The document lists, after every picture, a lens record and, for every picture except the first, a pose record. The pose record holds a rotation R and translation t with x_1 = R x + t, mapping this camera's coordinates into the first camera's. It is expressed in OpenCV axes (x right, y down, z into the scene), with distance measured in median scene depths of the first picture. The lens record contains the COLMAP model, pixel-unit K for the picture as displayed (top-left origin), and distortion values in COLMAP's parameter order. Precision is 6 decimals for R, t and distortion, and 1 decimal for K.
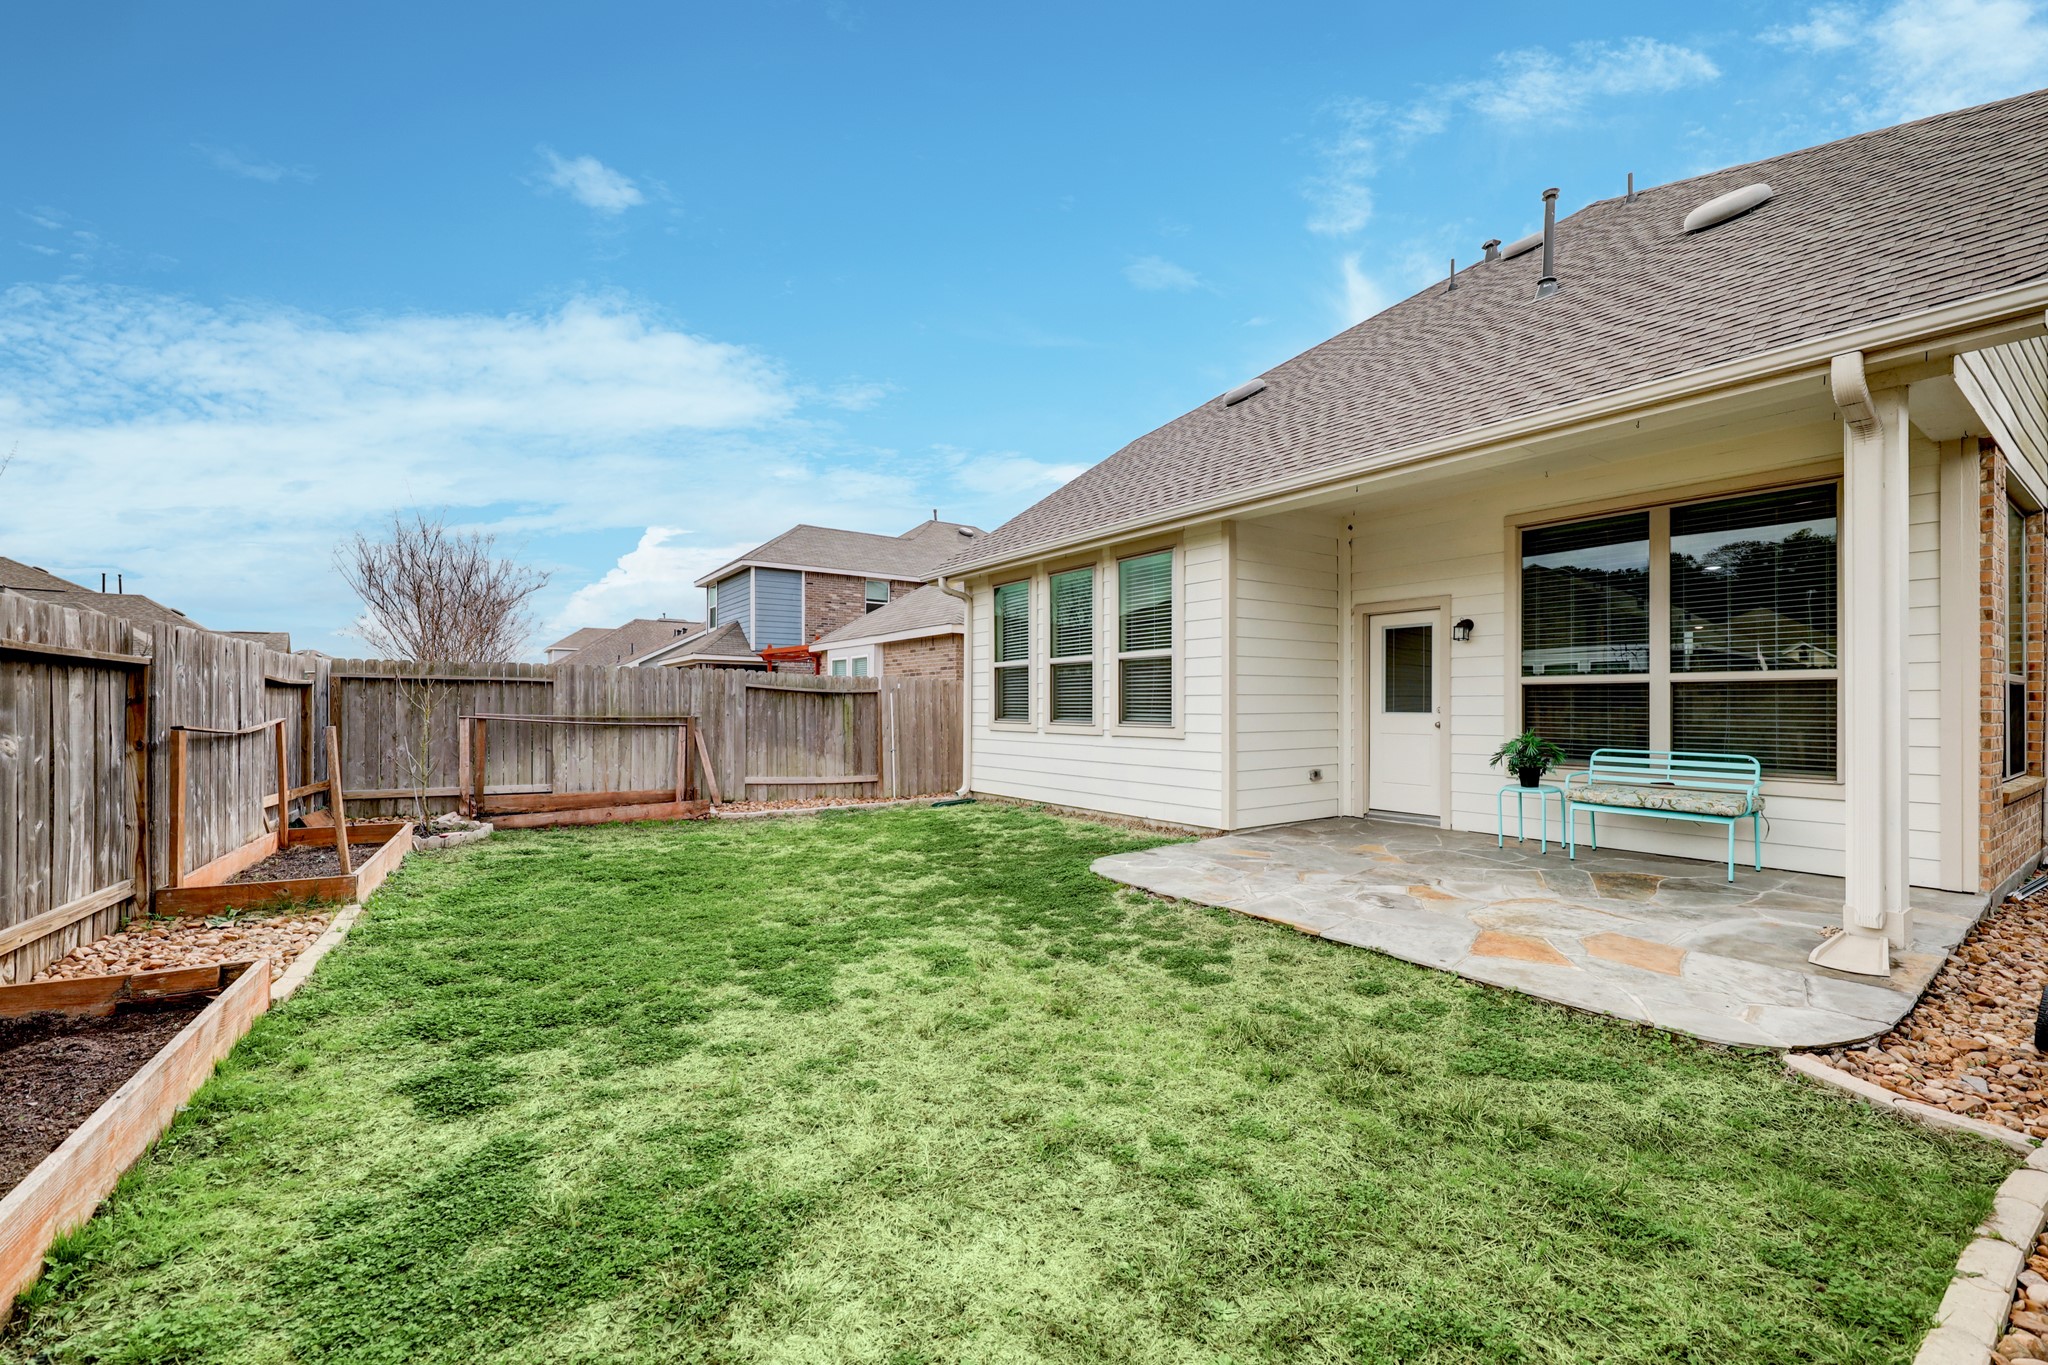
lens RADIAL K [[840.5, 0, 1029.1], [0, 840.5, 701.1], [0, 0, 1]] dist [0.001140, 0.000039]
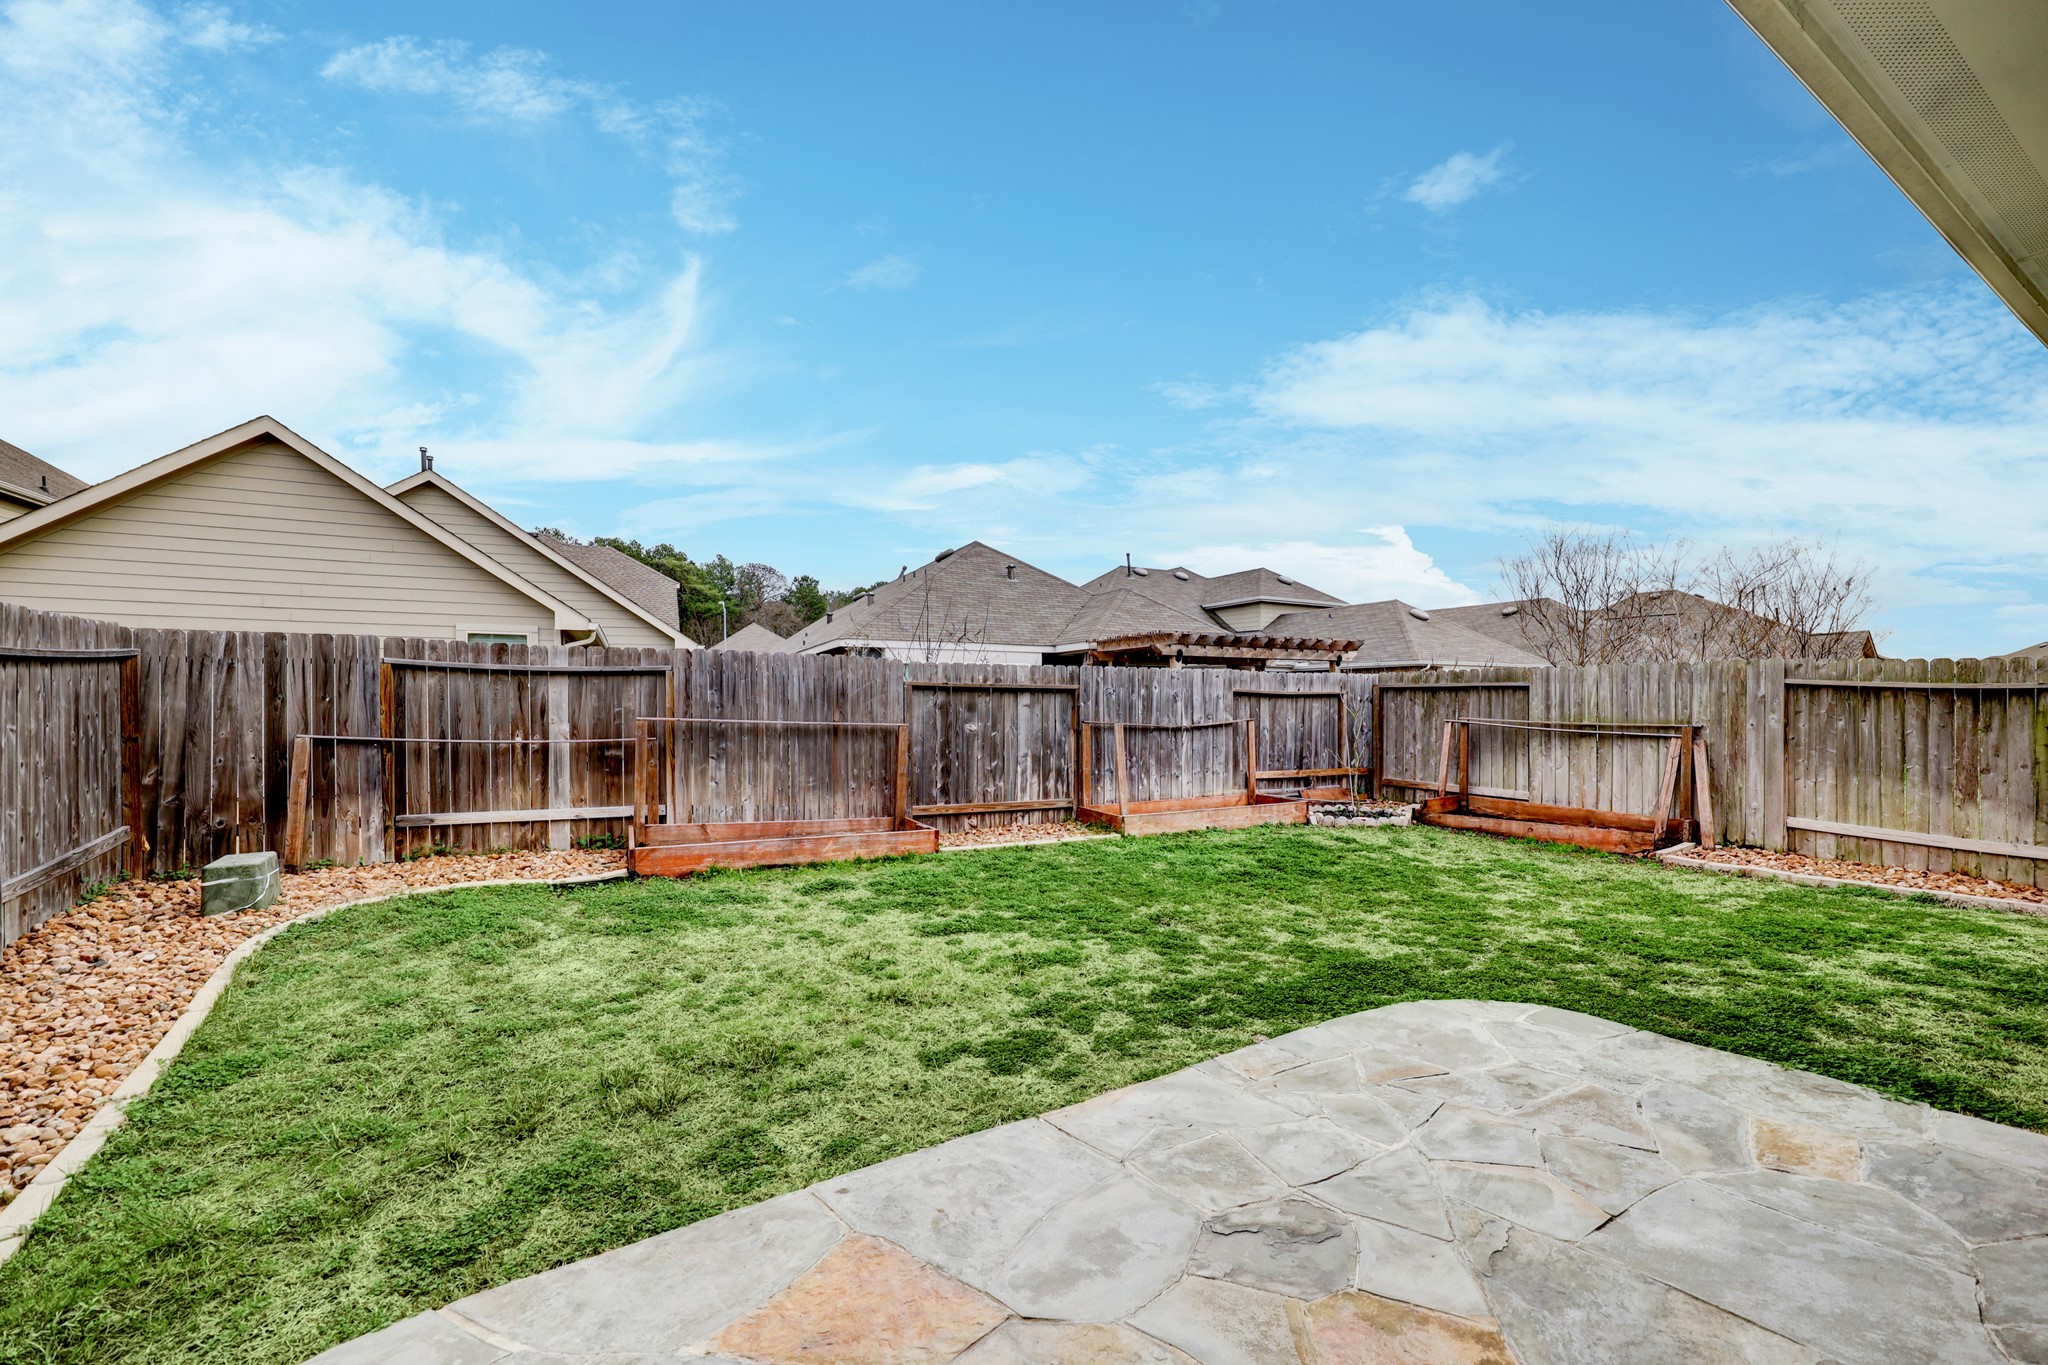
lens RADIAL K [[840.5, 0, 1023.3], [0, 840.5, 699.5], [0, 0, 1]] dist [0.001140, 0.000039]
pose [[-0.058911, -0.008092, -0.998230, 0.447967], [0.004077, 0.999957, -0.008346, -0.001909], [0.998255, -0.004562, -0.058875, 0.499408]]
